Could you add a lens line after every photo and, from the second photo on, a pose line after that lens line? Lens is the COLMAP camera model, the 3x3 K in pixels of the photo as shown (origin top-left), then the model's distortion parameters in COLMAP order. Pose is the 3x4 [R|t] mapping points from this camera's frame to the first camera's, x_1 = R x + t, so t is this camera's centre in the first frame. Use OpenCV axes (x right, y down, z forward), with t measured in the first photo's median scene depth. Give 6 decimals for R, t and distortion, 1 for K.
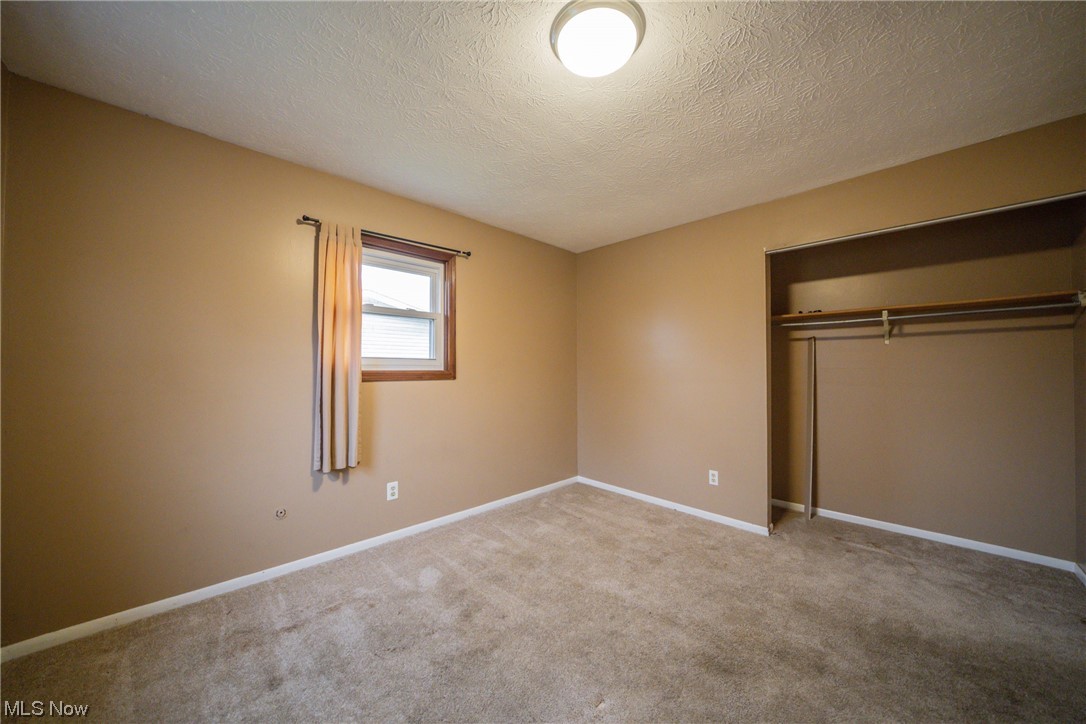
lens RADIAL K [[380.5, 0, 542.9], [0, 380.5, 363.1], [0, 0, 1]] dist [-0.027436, 0.002430]
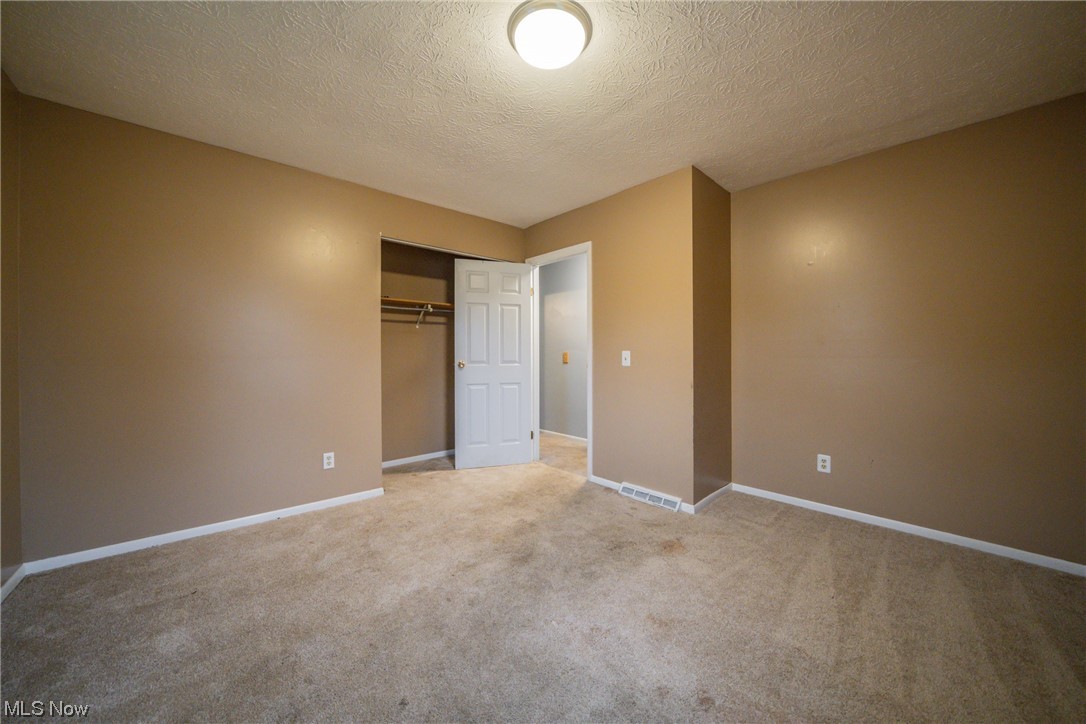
lens RADIAL K [[380.5, 0, 542.7], [0, 380.5, 358.4], [0, 0, 1]] dist [-0.027436, 0.002430]
pose [[0.044065, -0.015038, 0.998915, -0.551420], [-0.006327, 0.999862, 0.015332, 0.043748], [-0.999009, -0.006996, 0.043964, 0.545166]]
